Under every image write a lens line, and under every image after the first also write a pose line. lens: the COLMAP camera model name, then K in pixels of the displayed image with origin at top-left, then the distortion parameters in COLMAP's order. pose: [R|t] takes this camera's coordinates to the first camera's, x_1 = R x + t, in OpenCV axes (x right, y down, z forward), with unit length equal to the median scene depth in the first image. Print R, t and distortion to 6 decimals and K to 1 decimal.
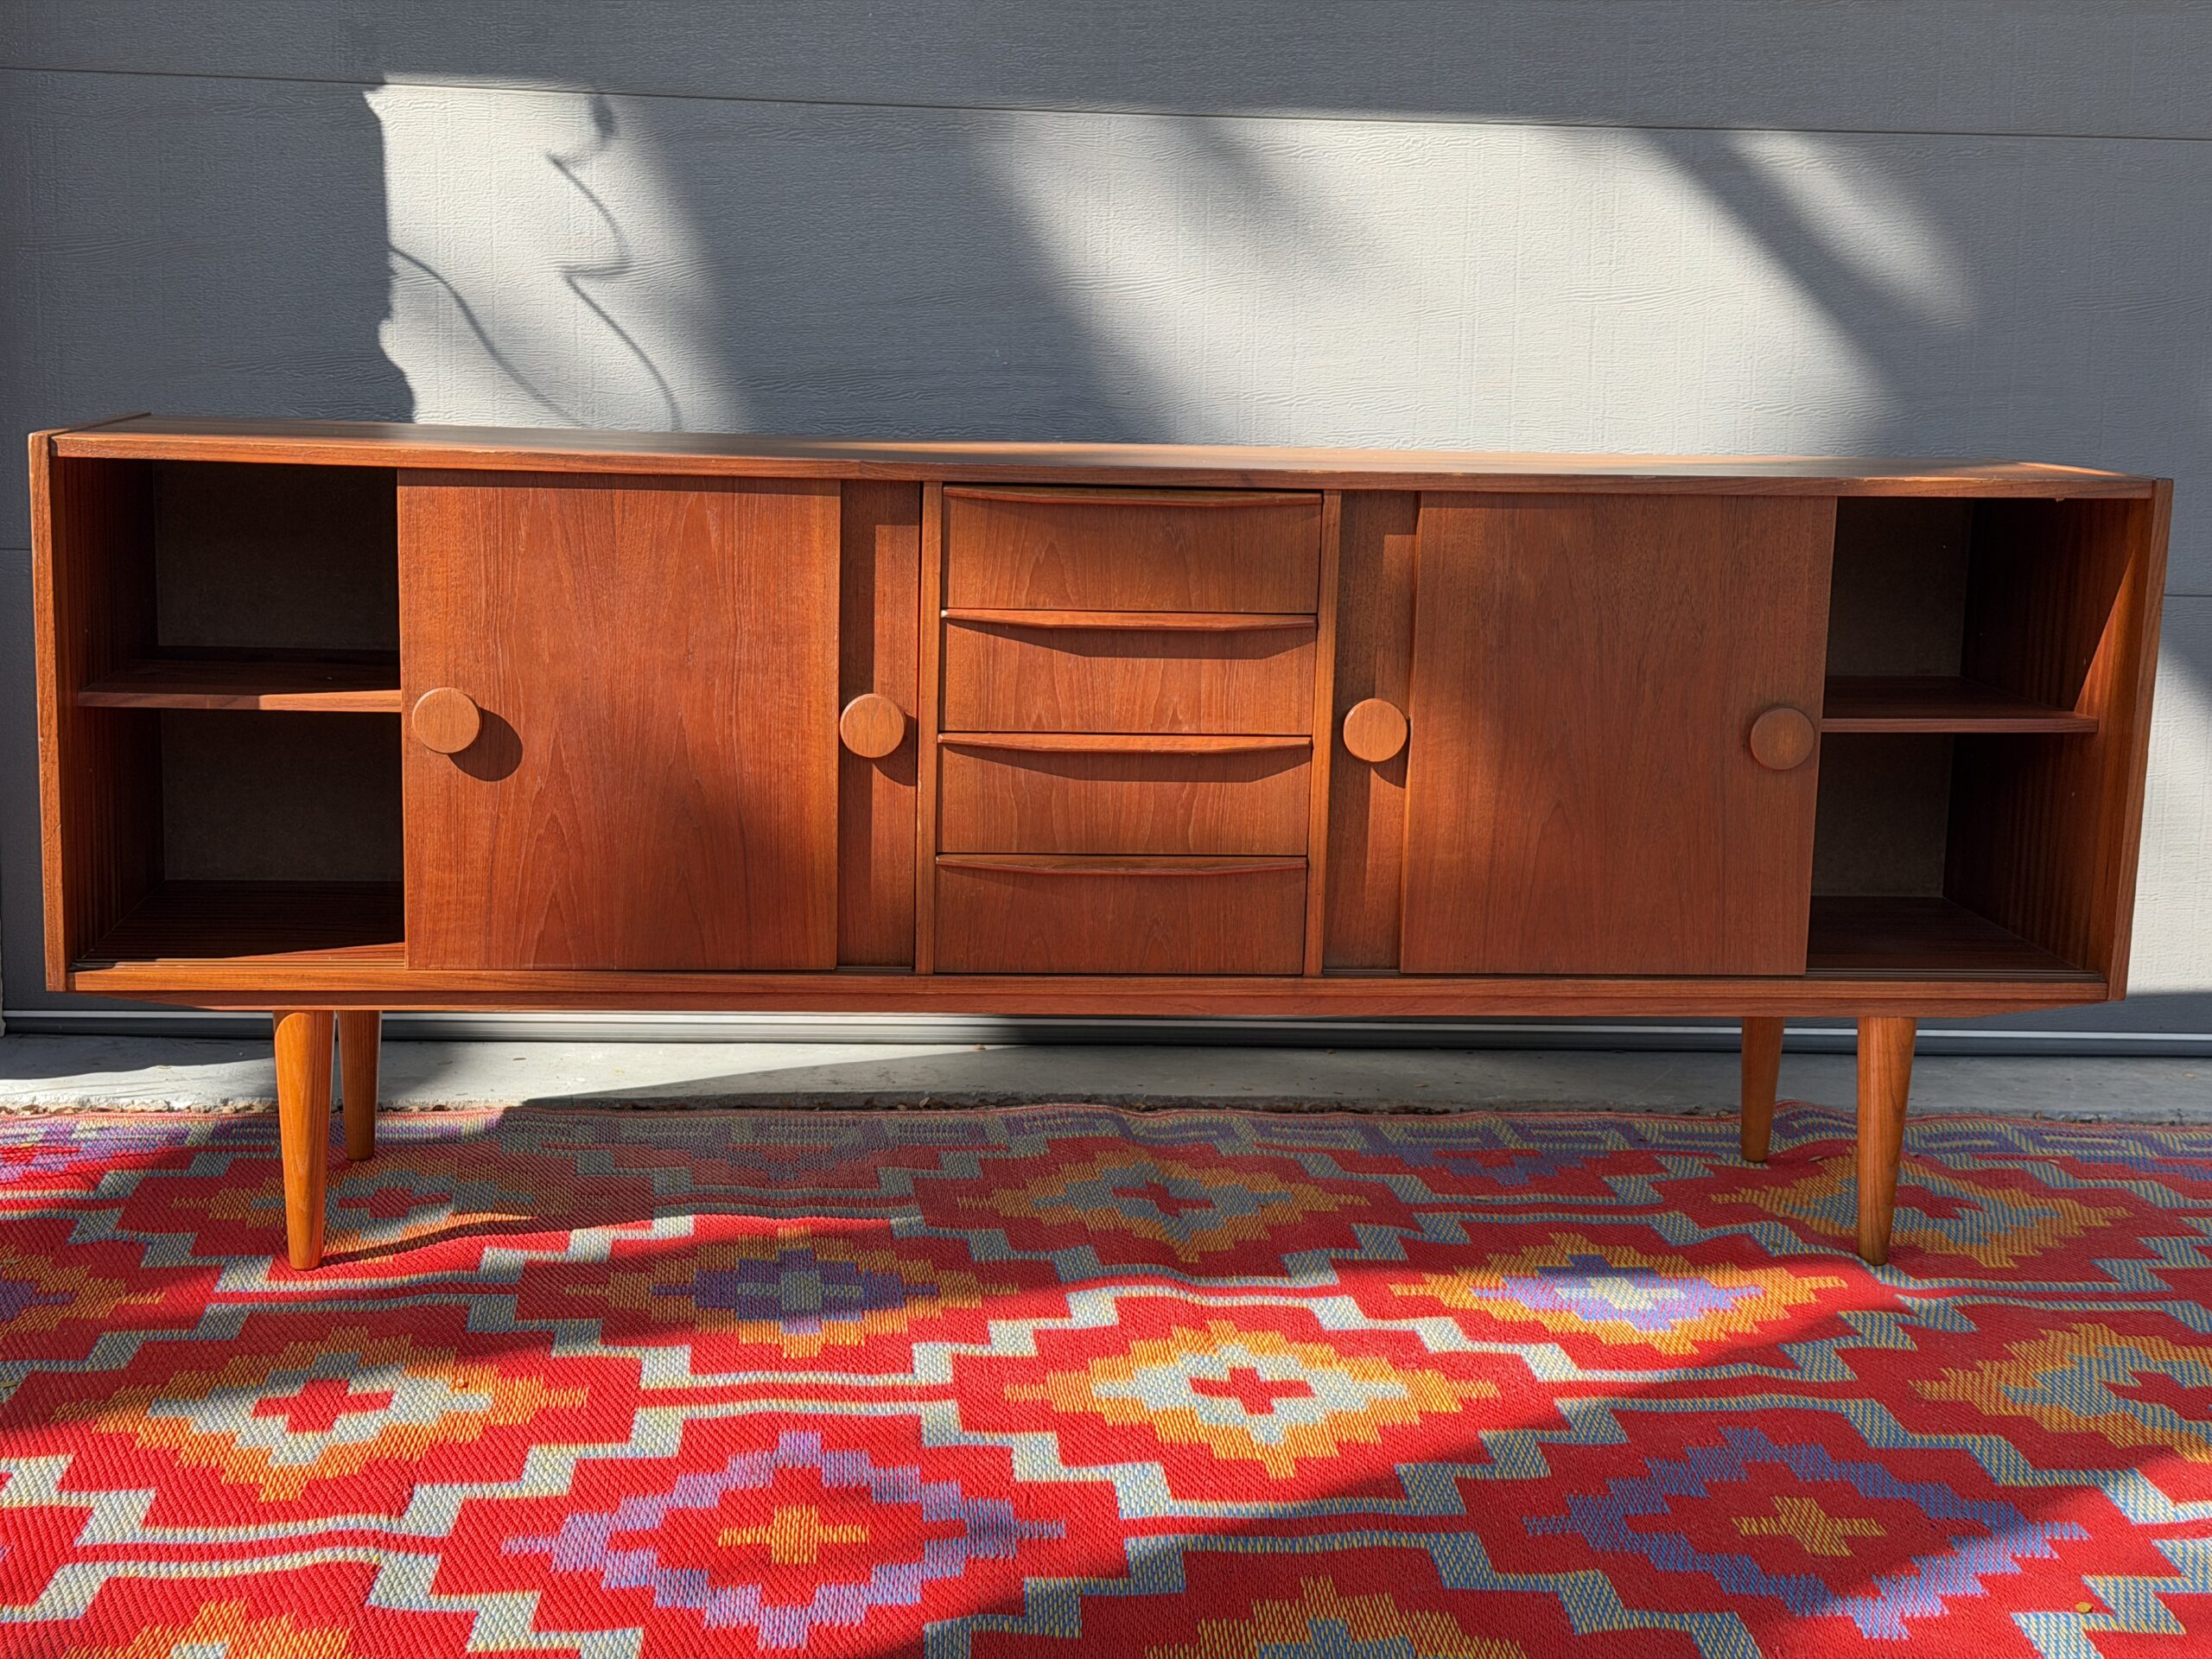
lens RADIAL K [[3104.8, 0, 1088.7], [0, 3104.8, 826.8], [0, 0, 1]] dist [0.129353, 0.012720]
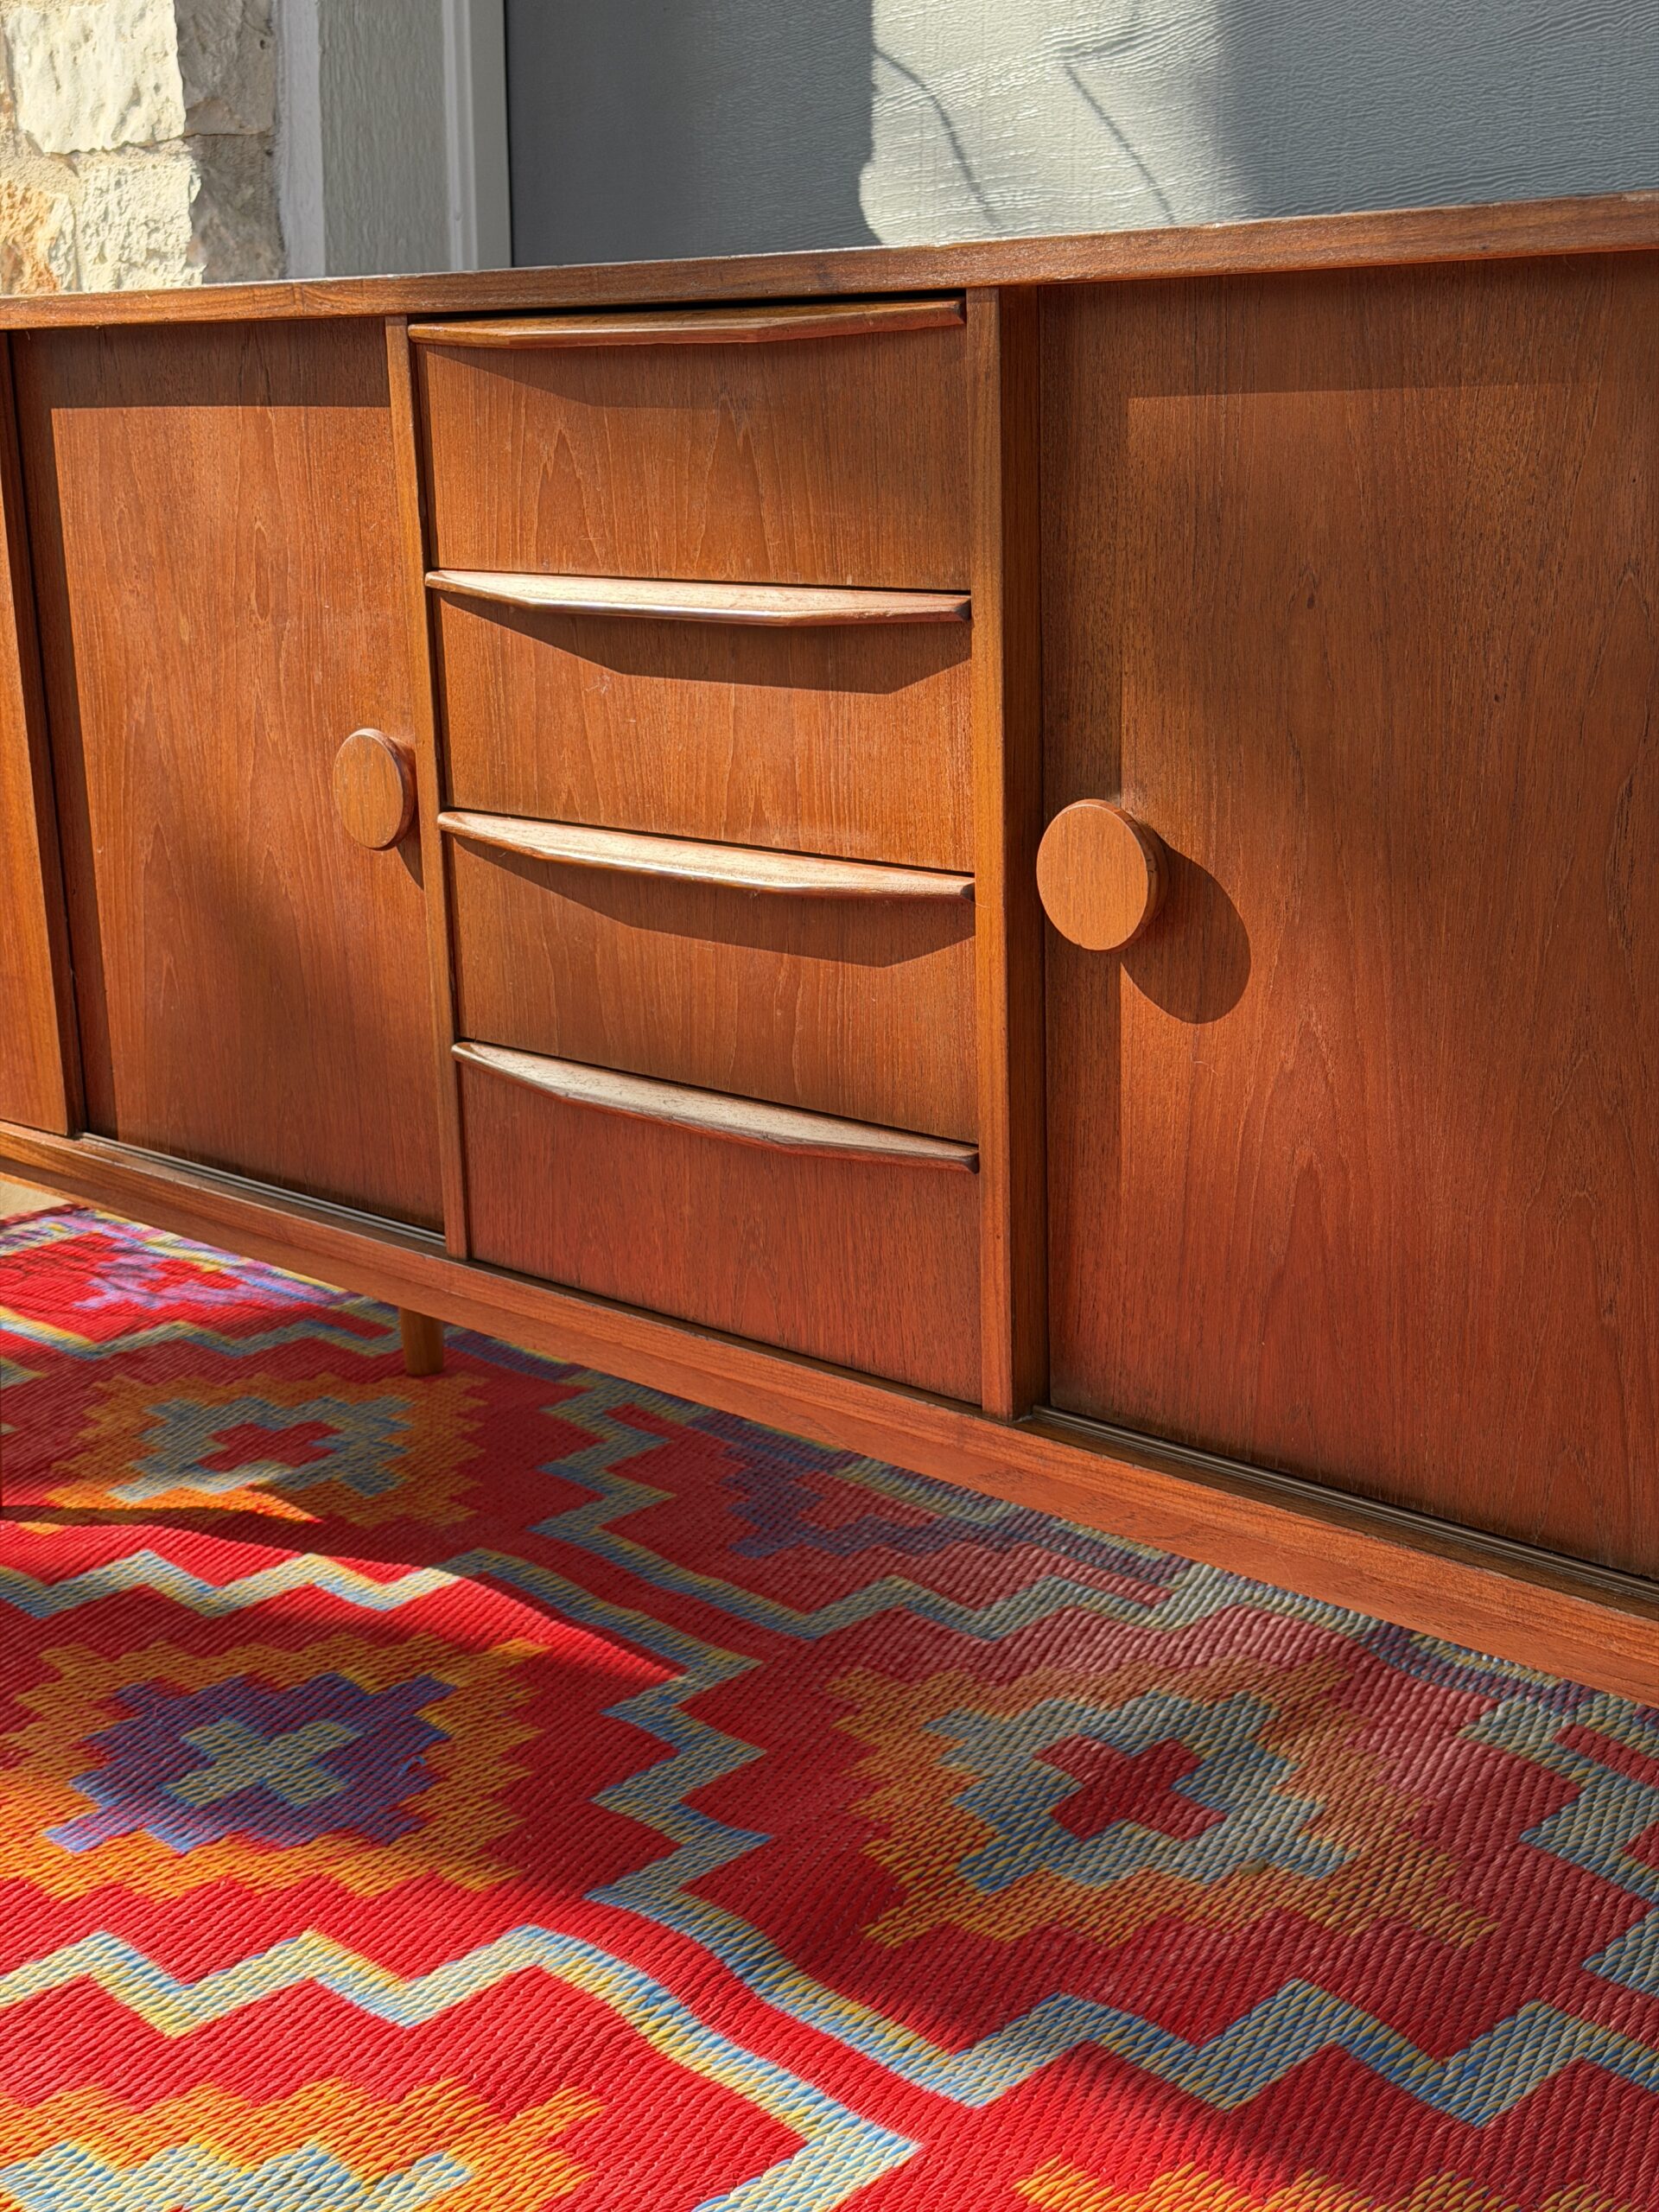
lens RADIAL K [[3075.1, 0, 814.4], [0, 3075.1, 1097.2], [0, 0, 1]] dist [0.200933, -0.465843]
pose [[0.628719, 0.136654, -0.765532, 0.396293], [-0.083501, 0.990610, 0.108255, -0.043845], [0.773137, -0.004139, 0.634226, 0.714932]]
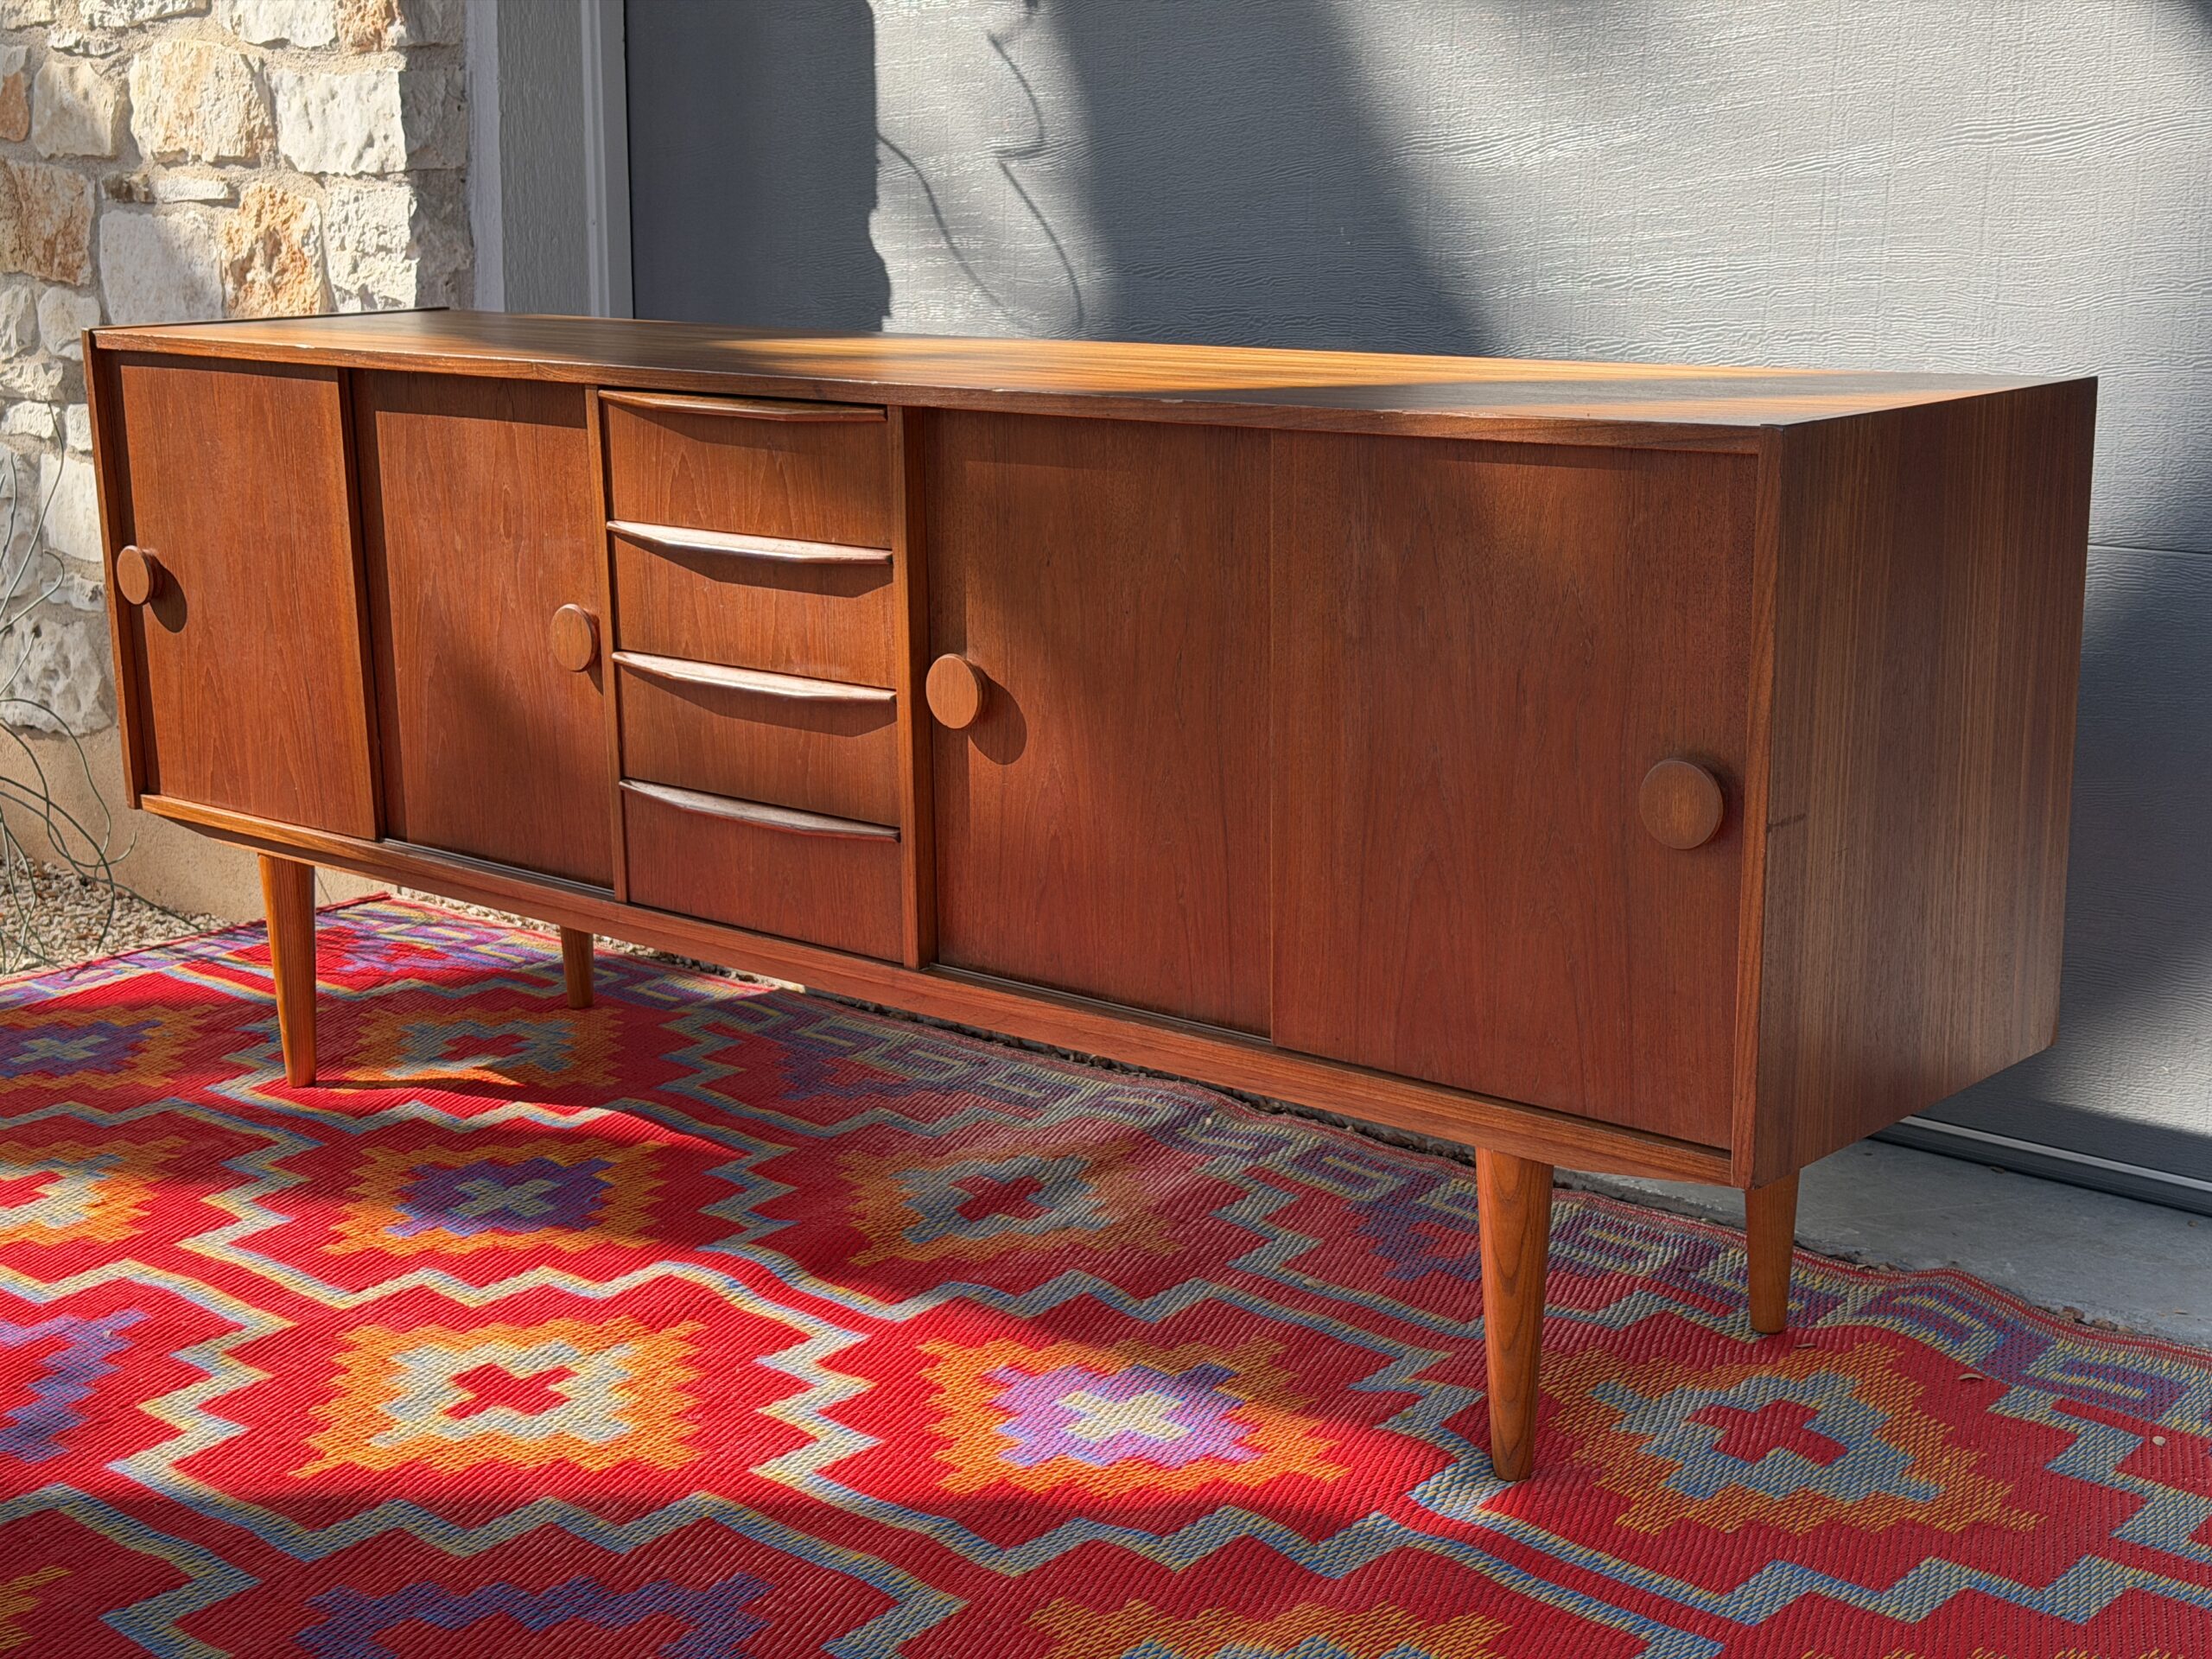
lens RADIAL K [[3075.1, 0, 1104.9], [0, 3075.1, 855.1], [0, 0, 1]] dist [0.200933, -0.465843]
pose [[0.679694, 0.129208, -0.722025, 0.741045], [-0.089315, 0.991617, 0.093373, -0.069743], [0.728037, 0.001023, 0.685537, 0.460134]]
